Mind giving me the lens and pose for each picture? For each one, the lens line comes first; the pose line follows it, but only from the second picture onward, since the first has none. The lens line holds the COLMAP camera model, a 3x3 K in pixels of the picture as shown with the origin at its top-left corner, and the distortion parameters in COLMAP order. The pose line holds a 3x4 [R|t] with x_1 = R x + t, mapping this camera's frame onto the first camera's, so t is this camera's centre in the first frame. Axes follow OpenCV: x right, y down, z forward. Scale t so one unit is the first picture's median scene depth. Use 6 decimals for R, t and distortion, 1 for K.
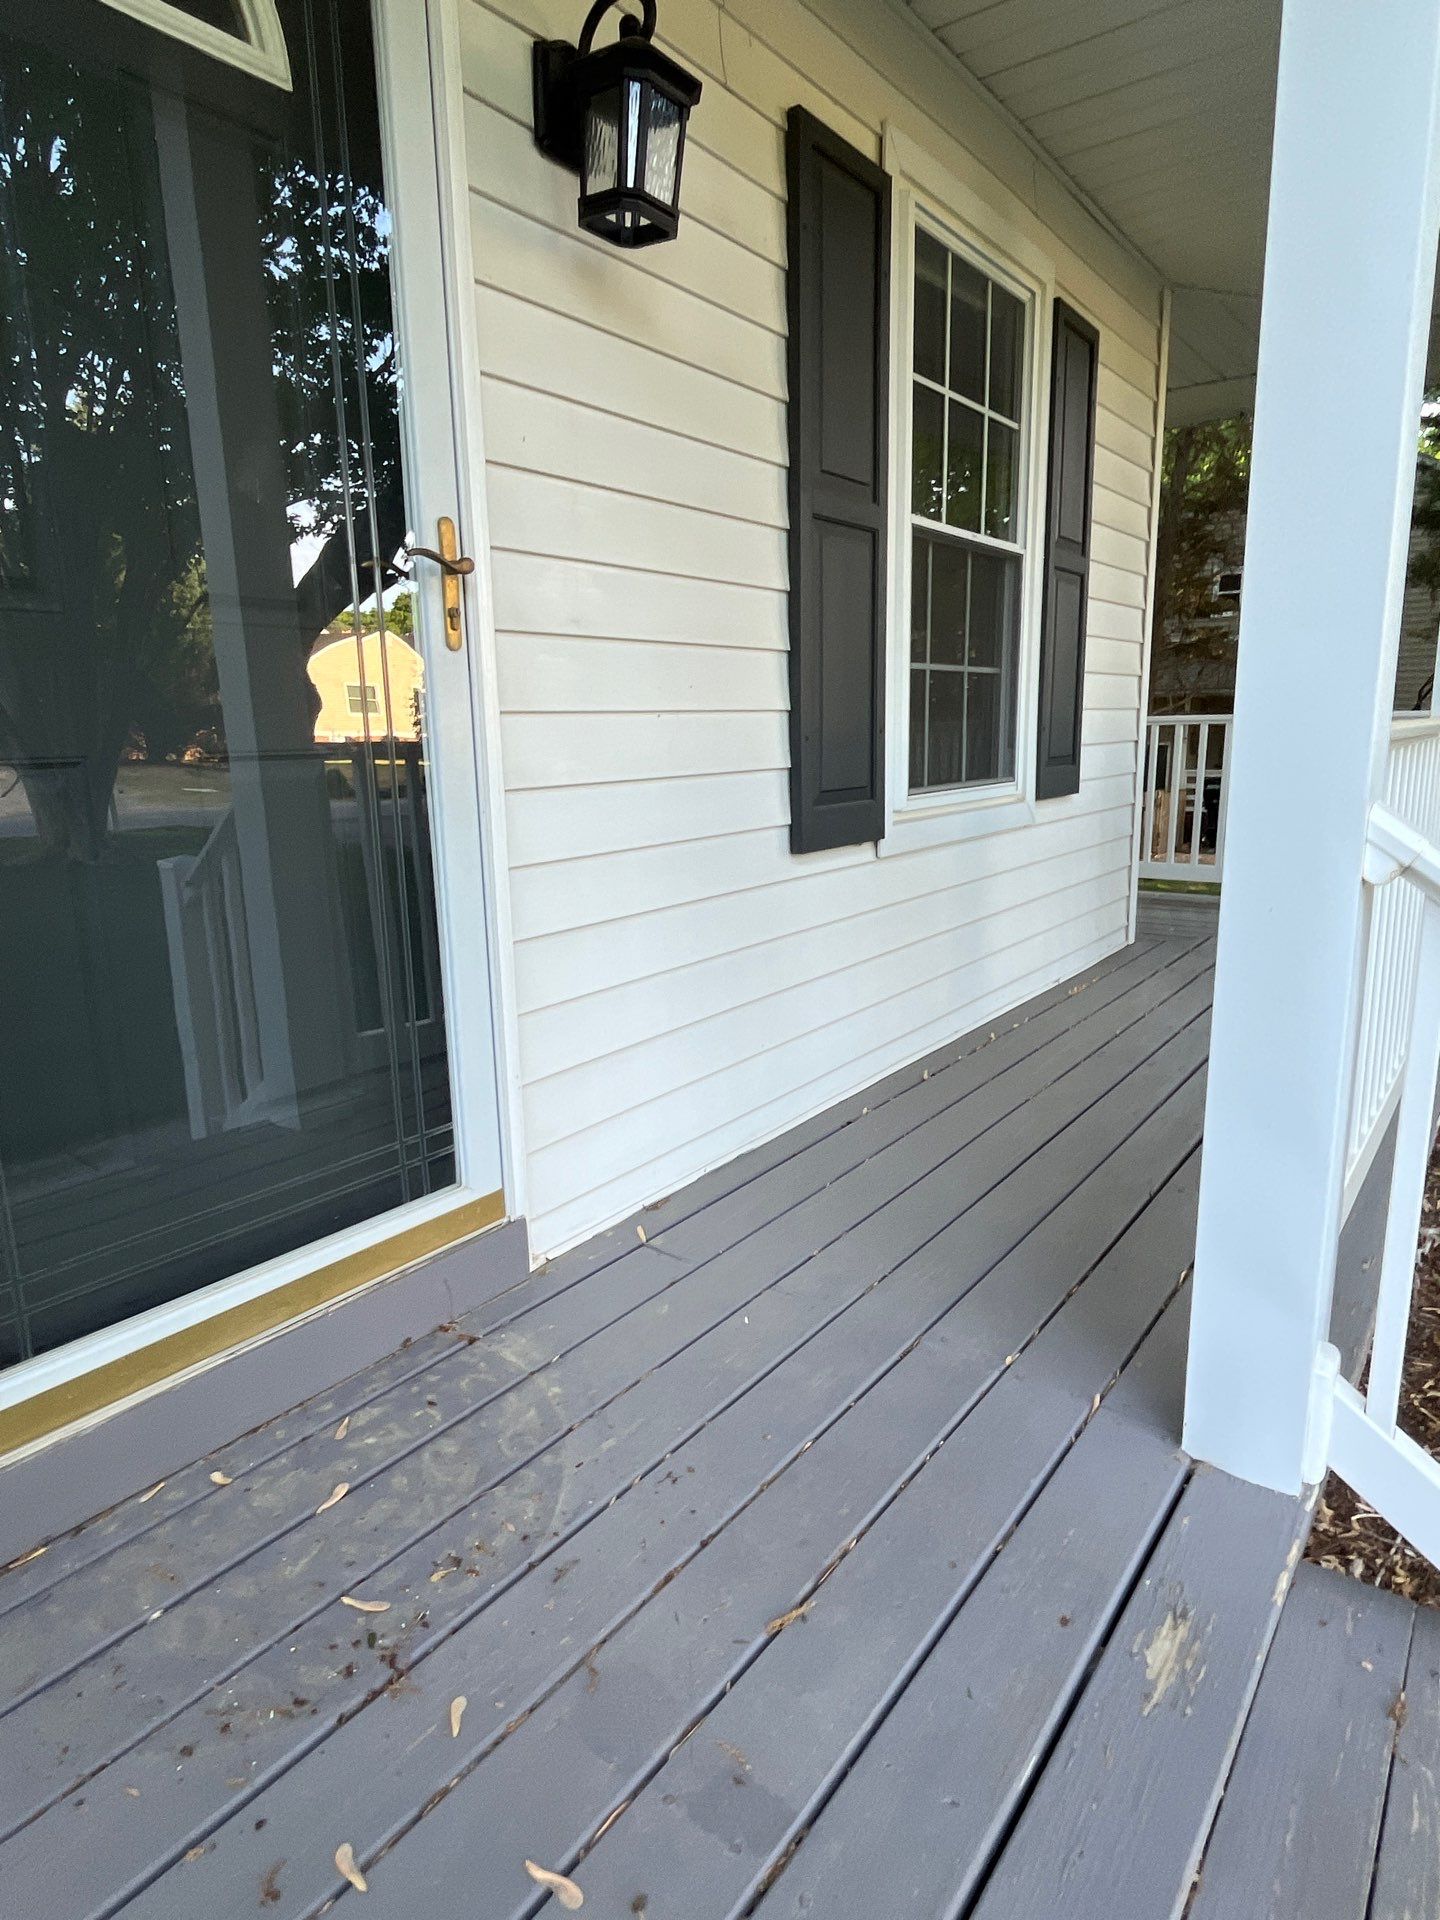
lens RADIAL K [[1074.6, 0, 720.0], [0, 1074.6, 960.0], [0, 0, 1]] dist [-0.002202, -0.000574]
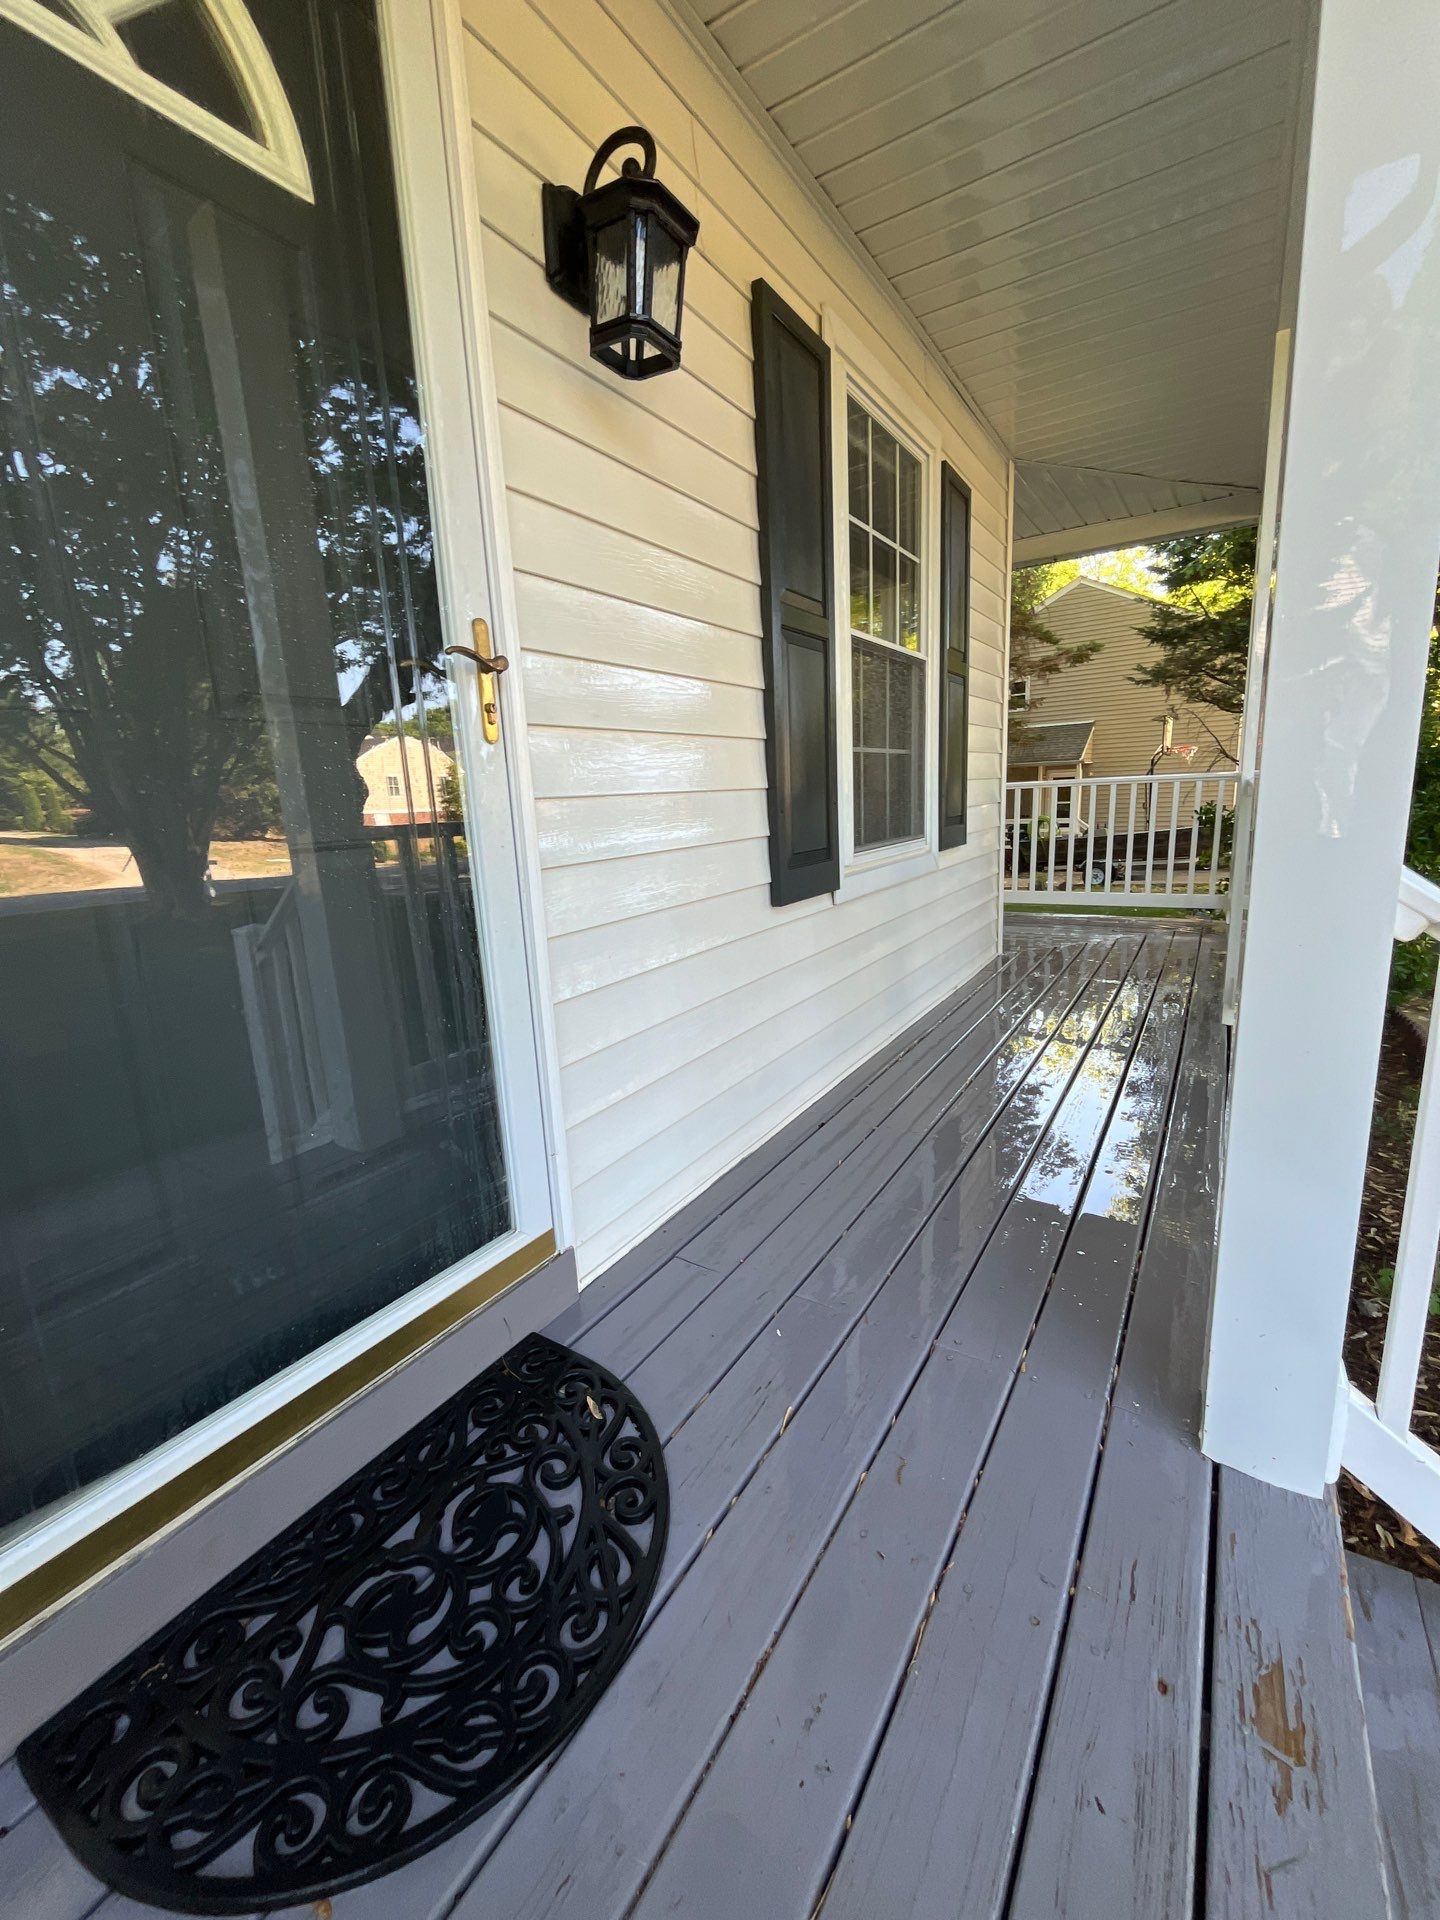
lens RADIAL K [[772.3, 0, 720.0], [0, 772.3, 960.0], [0, 0, 1]] dist [-0.001965, -0.000210]
pose [[0.997073, -0.043002, 0.063213, -0.056201], [0.043524, 0.999028, -0.006917, -0.040129], [-0.062854, 0.009648, 0.997976, 0.155831]]
